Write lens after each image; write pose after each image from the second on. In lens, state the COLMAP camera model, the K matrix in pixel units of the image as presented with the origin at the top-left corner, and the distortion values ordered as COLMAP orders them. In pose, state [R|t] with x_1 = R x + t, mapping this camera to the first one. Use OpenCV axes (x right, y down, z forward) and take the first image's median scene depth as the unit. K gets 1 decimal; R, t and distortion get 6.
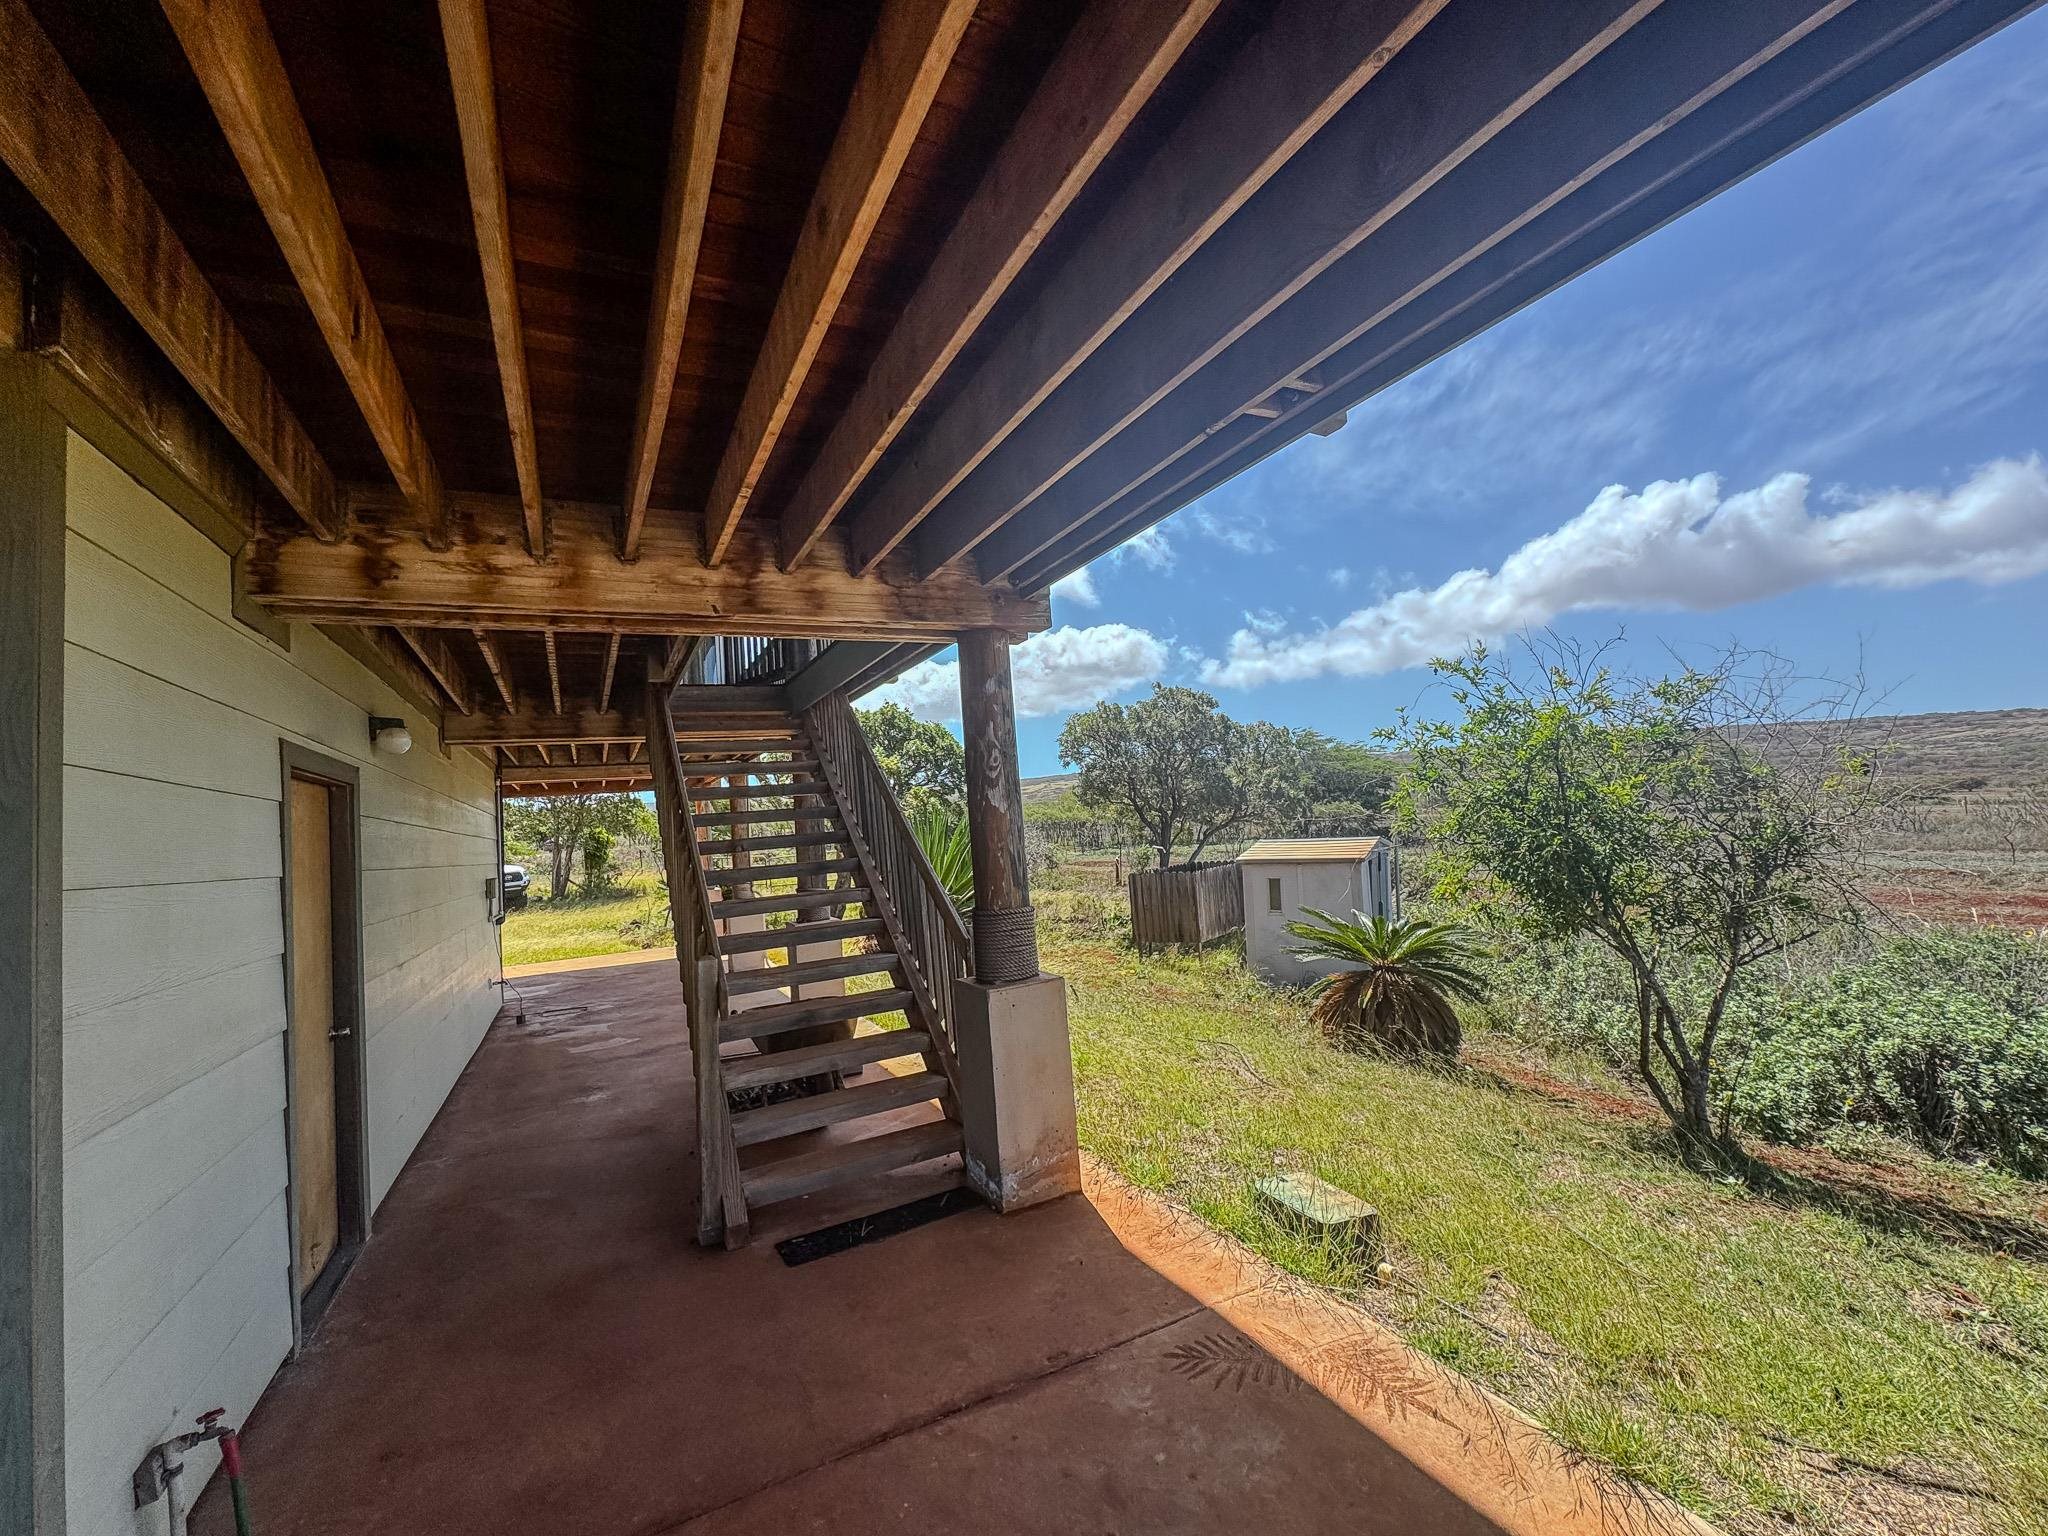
lens RADIAL K [[830.9, 0, 1019.1], [0, 830.9, 770.5], [0, 0, 1]] dist [-0.001558, -0.000041]
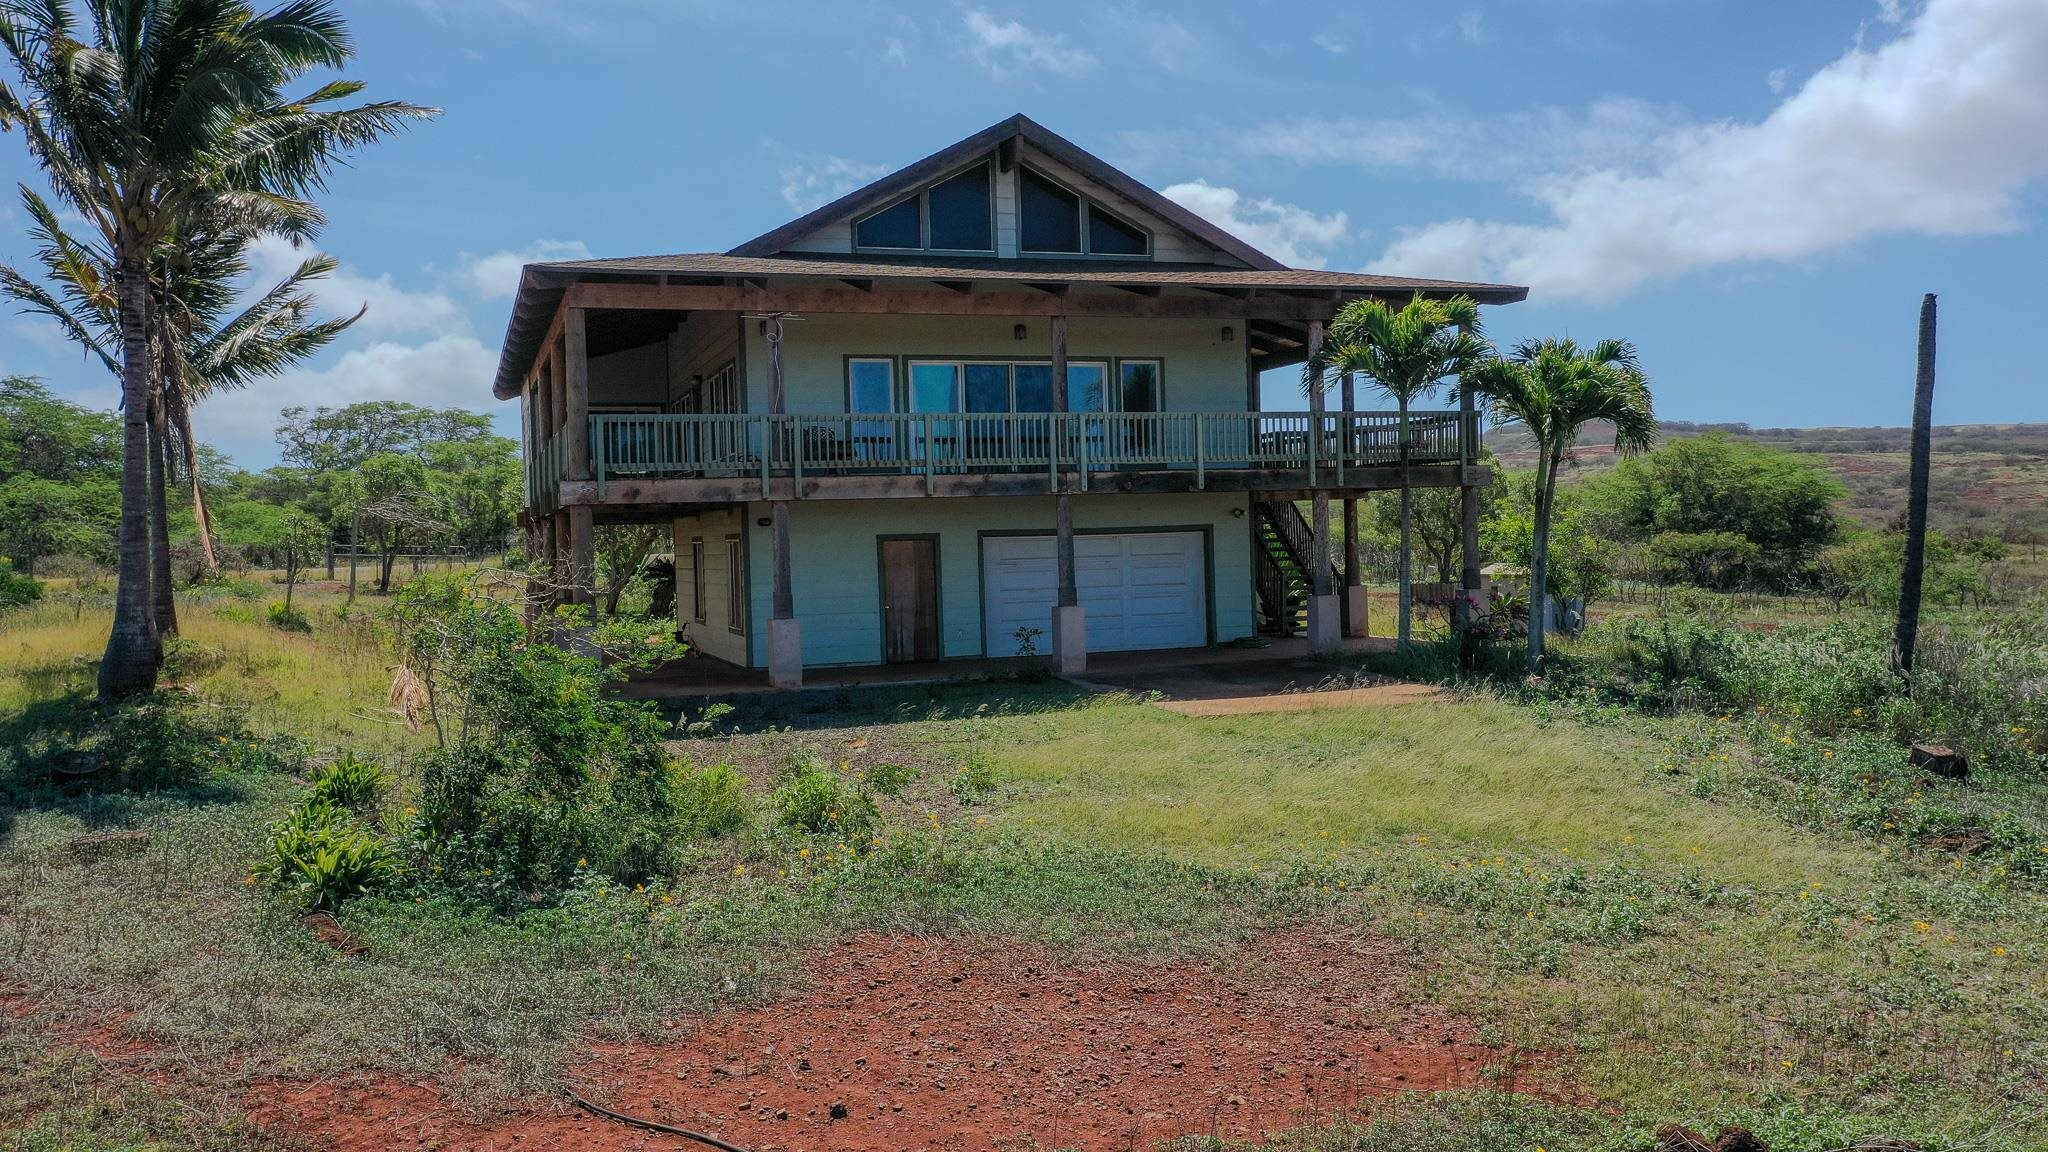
lens RADIAL K [[1686.3, 0, 998.9], [0, 1686.3, 573.9], [0, 0, 1]] dist [0.003319, -0.004598]
pose [[0.987647, 0.049345, -0.148722, -0.452626], [-0.035891, 0.995128, 0.091828, -0.452958], [0.152529, -0.085356, 0.984606, -6.639308]]
